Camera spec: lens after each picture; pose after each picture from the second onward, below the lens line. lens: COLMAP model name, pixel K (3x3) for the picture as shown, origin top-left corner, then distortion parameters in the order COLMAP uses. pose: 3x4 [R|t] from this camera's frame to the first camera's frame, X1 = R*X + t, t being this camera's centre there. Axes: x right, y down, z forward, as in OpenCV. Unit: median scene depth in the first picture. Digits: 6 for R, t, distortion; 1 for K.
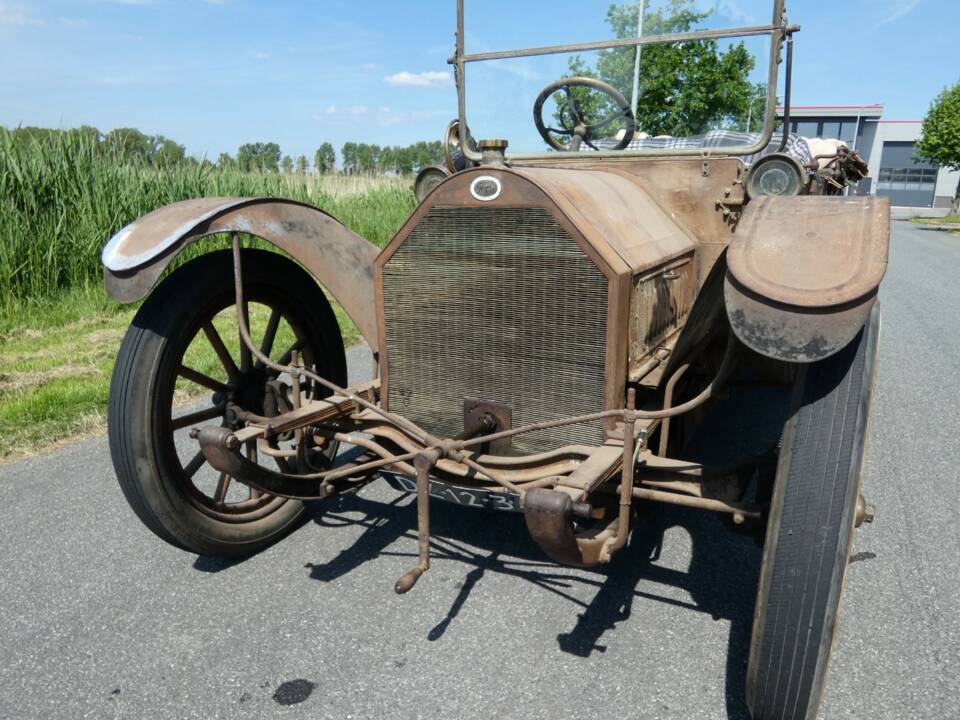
lens RADIAL K [[728.1, 0, 480.0], [0, 728.1, 360.0], [0, 0, 1]] dist [-0.009821, -0.005792]
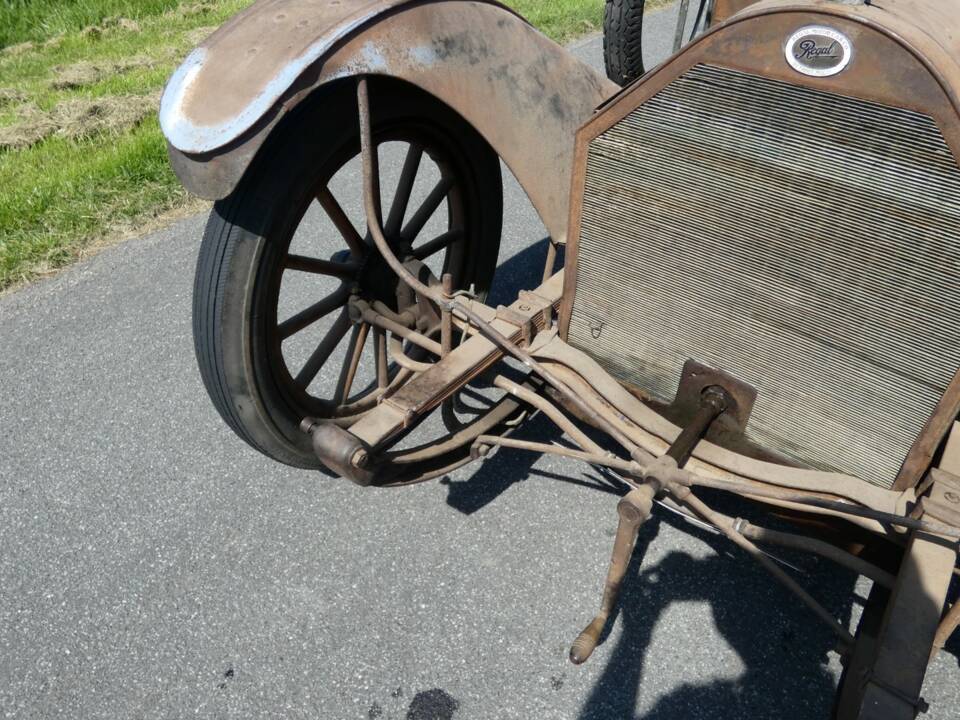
lens RADIAL K [[728.1, 0, 480.0], [0, 728.1, 360.0], [0, 0, 1]] dist [-0.009821, -0.005792]
pose [[0.983881, 0.133794, -0.118645, -0.128989], [-0.070480, 0.899907, 0.430348, -0.221477], [0.164347, -0.415049, 0.894832, 0.355454]]
